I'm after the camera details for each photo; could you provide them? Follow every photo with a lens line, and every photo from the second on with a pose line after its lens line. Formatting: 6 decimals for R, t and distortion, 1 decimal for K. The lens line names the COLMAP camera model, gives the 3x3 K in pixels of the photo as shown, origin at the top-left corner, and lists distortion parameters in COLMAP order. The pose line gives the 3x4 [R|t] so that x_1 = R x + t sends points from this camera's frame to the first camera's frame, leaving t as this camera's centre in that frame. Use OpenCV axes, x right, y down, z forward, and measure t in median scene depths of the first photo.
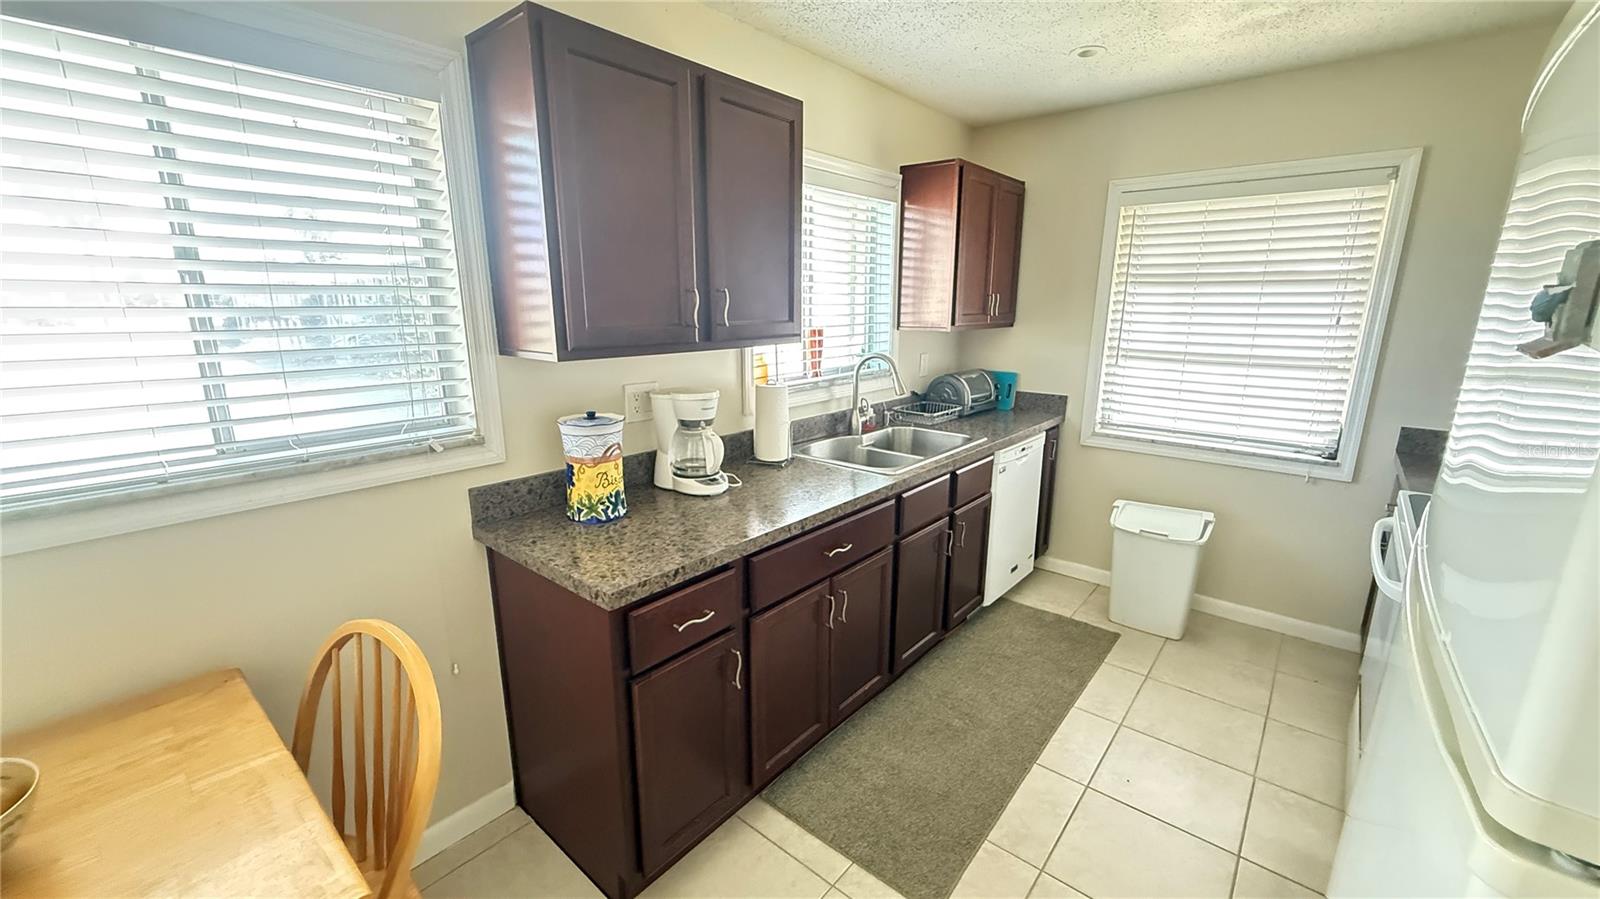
lens RADIAL K [[630.4, 0, 801.8], [0, 630.4, 450.3], [0, 0, 1]] dist [-0.003003, -0.001878]
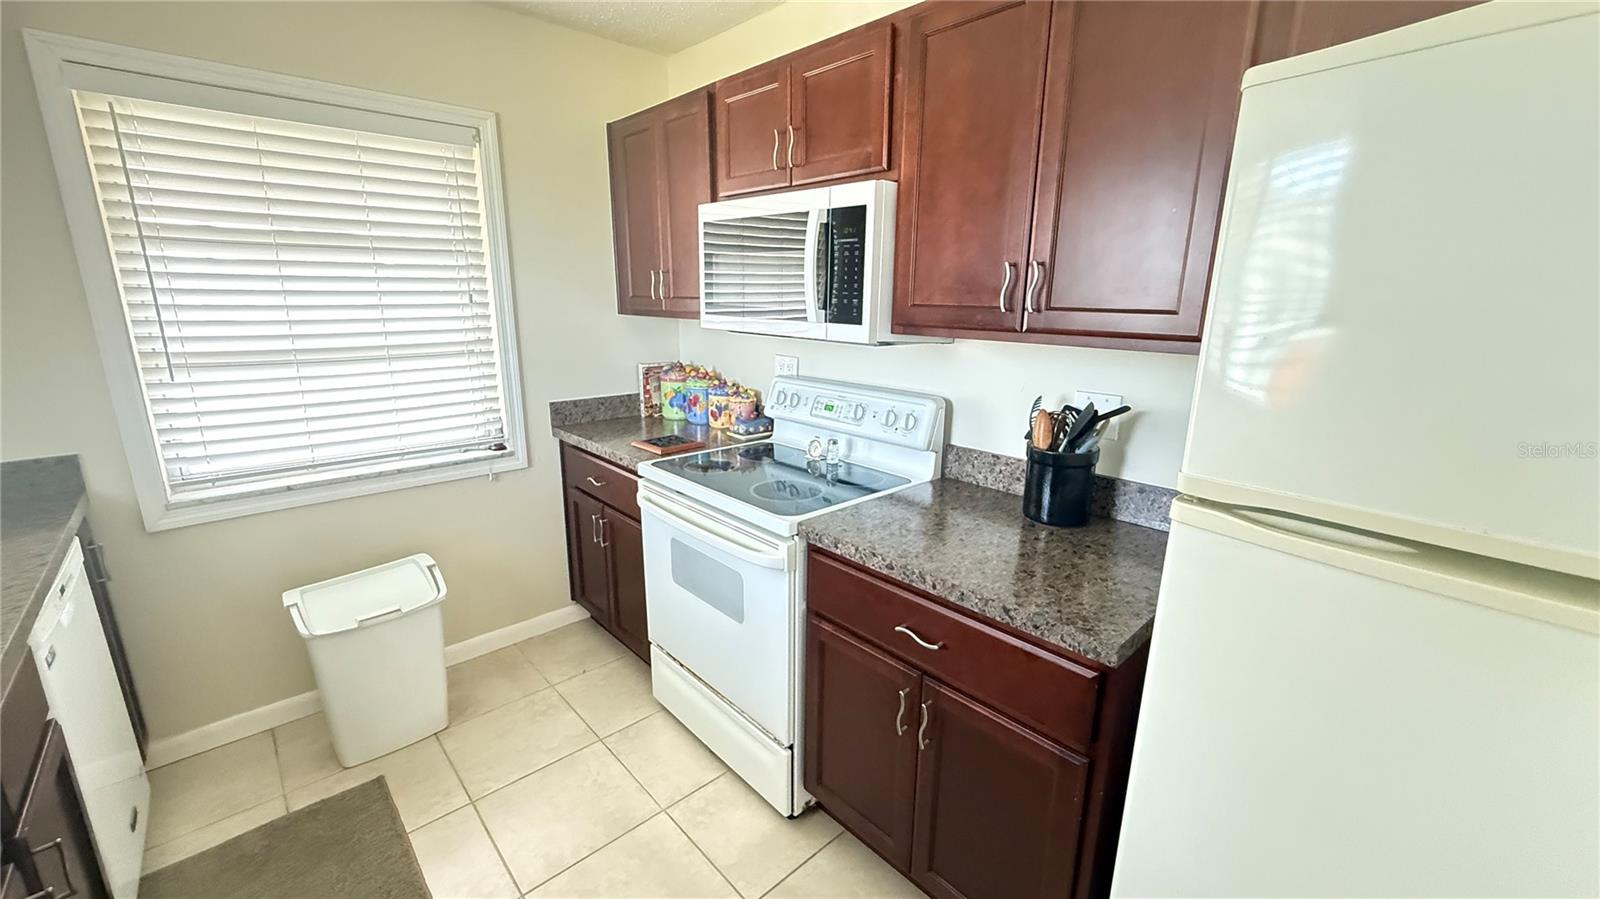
lens RADIAL K [[630.4, 0, 795.1], [0, 630.4, 451.3], [0, 0, 1]] dist [-0.003003, -0.001878]
pose [[0.129312, -0.240978, 0.961877, 0.007178], [0.222683, 0.952303, 0.208643, -0.077415], [-0.966277, 0.187213, 0.176806, 0.405498]]
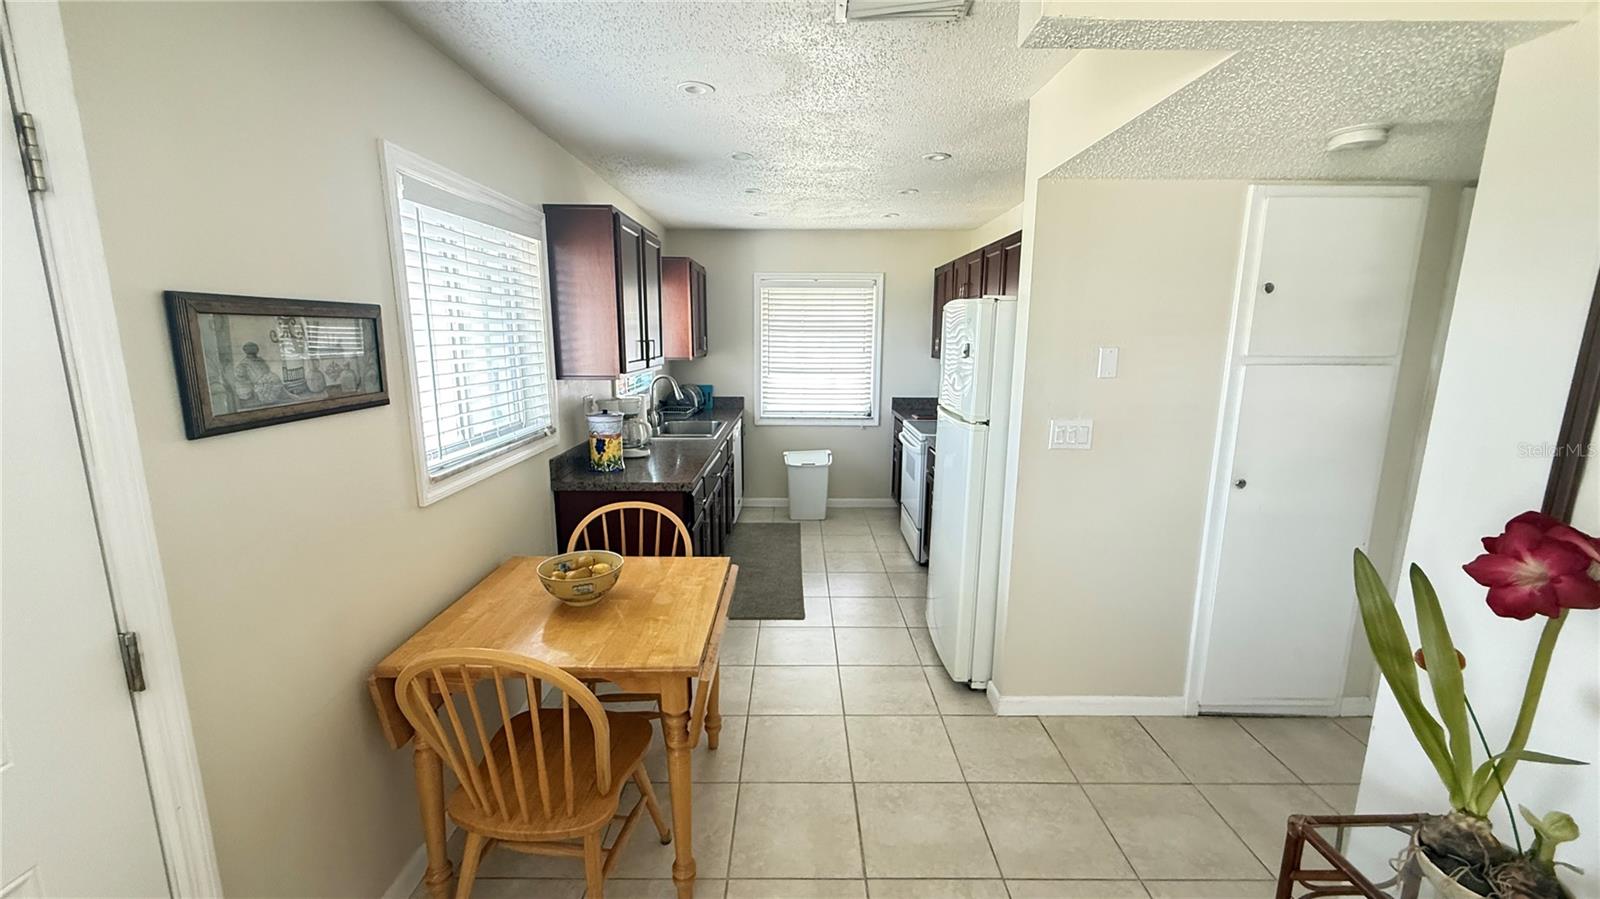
lens RADIAL K [[630.4, 0, 802.6], [0, 630.4, 449.9], [0, 0, 1]] dist [-0.003003, -0.001878]
pose [[0.756784, -0.118346, 0.642863, -0.640898], [0.146868, 0.989113, 0.009193, 0.069832], [-0.636952, 0.087459, 0.765926, -0.418131]]
